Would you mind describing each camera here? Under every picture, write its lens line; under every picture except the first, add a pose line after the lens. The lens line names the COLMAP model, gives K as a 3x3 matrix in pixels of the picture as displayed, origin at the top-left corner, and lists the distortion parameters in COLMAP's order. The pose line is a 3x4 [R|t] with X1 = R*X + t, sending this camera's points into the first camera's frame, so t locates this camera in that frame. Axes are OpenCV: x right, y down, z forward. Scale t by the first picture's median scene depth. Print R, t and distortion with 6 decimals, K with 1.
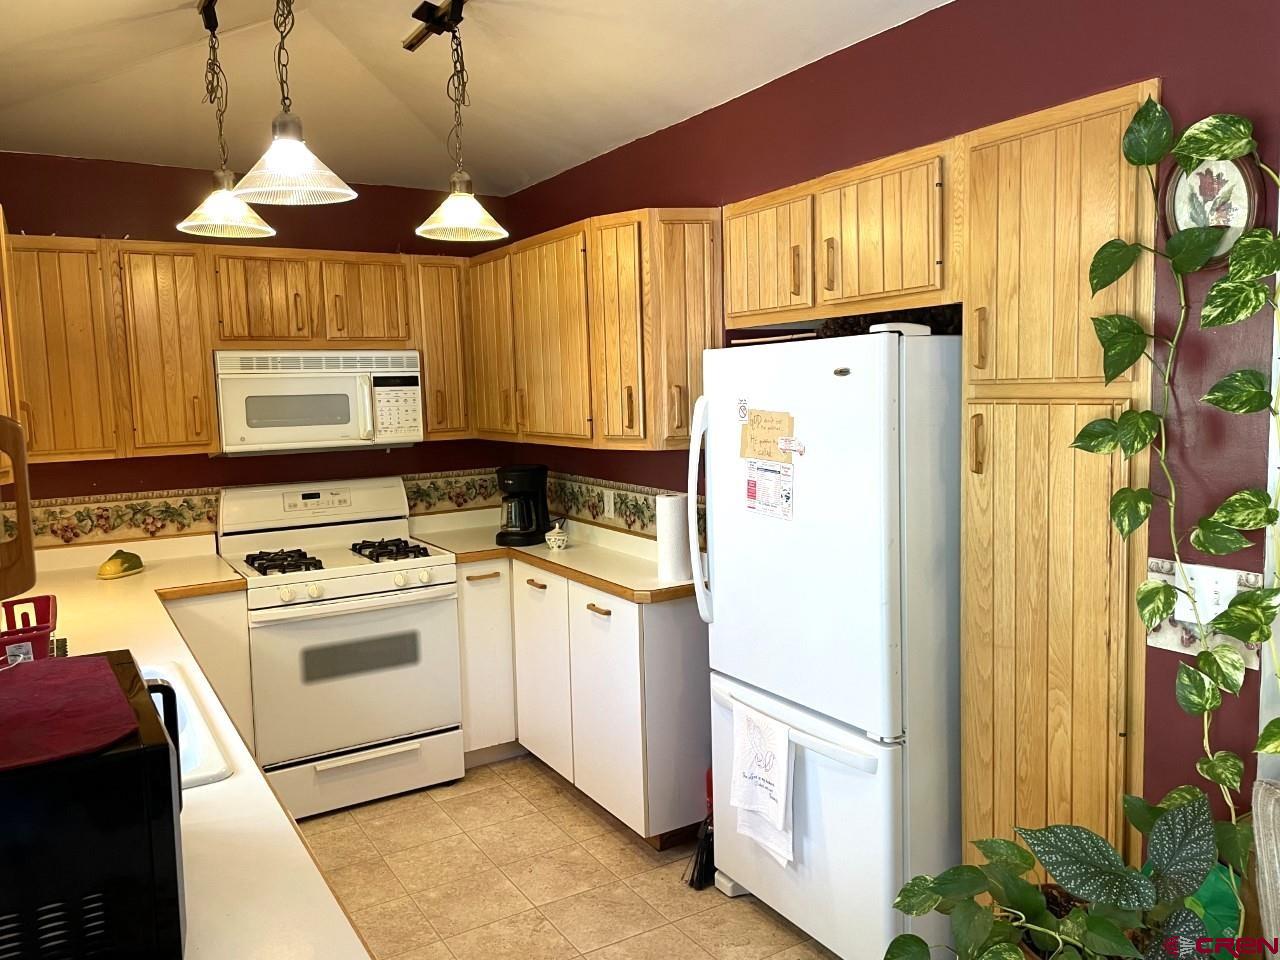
lens RADIAL K [[965.7, 0, 644.4], [0, 965.7, 477.4], [0, 0, 1]] dist [0.025125, -0.013941]
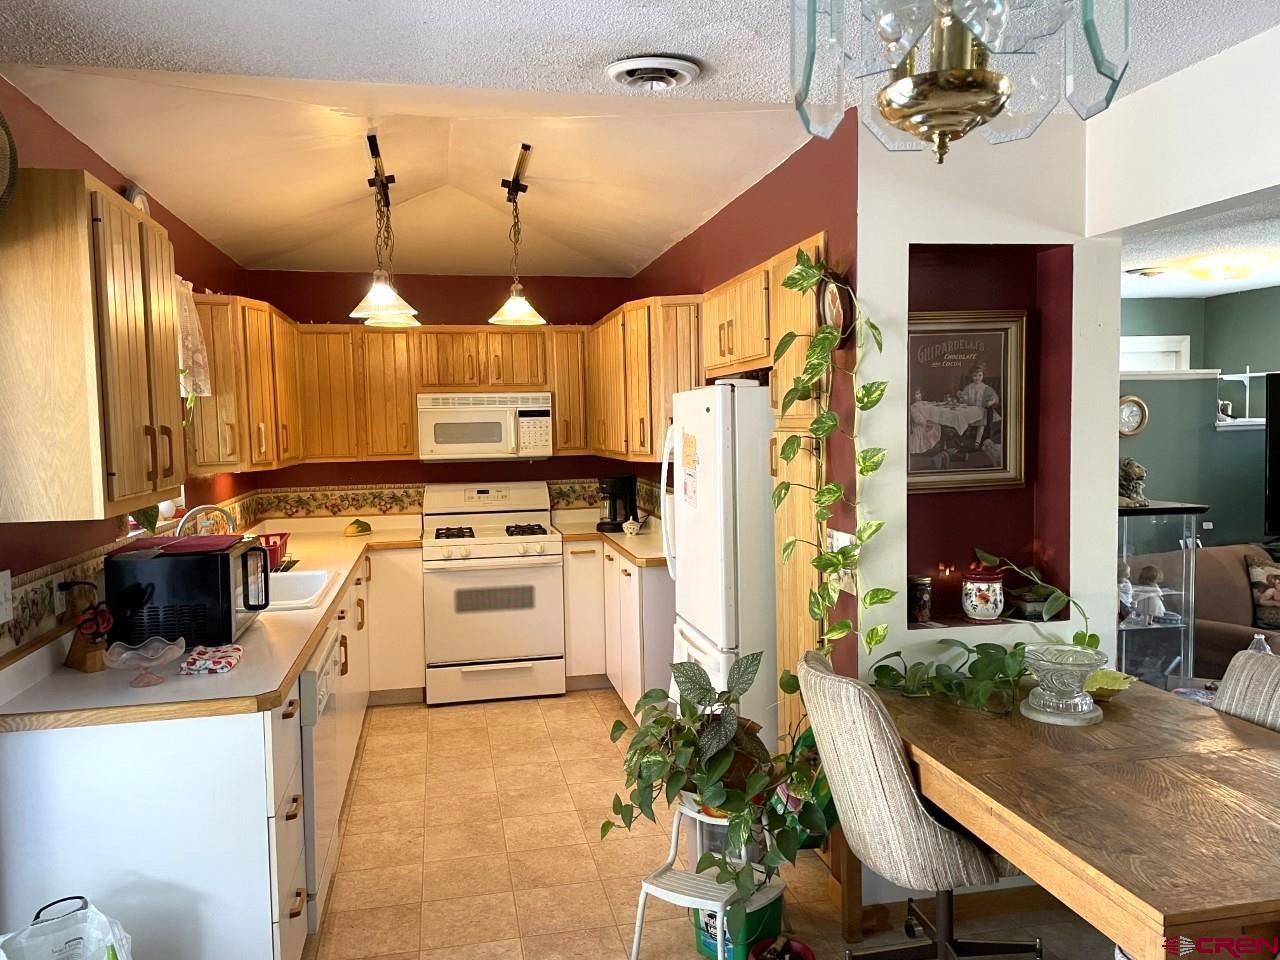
lens RADIAL K [[965.7, 0, 636.6], [0, 965.7, 487.8], [0, 0, 1]] dist [0.025125, -0.013941]
pose [[0.938744, 0.031128, -0.343206, 0.398871], [-0.038097, 0.999182, -0.013580, 0.025765], [0.342503, 0.025823, 0.939162, -0.306025]]
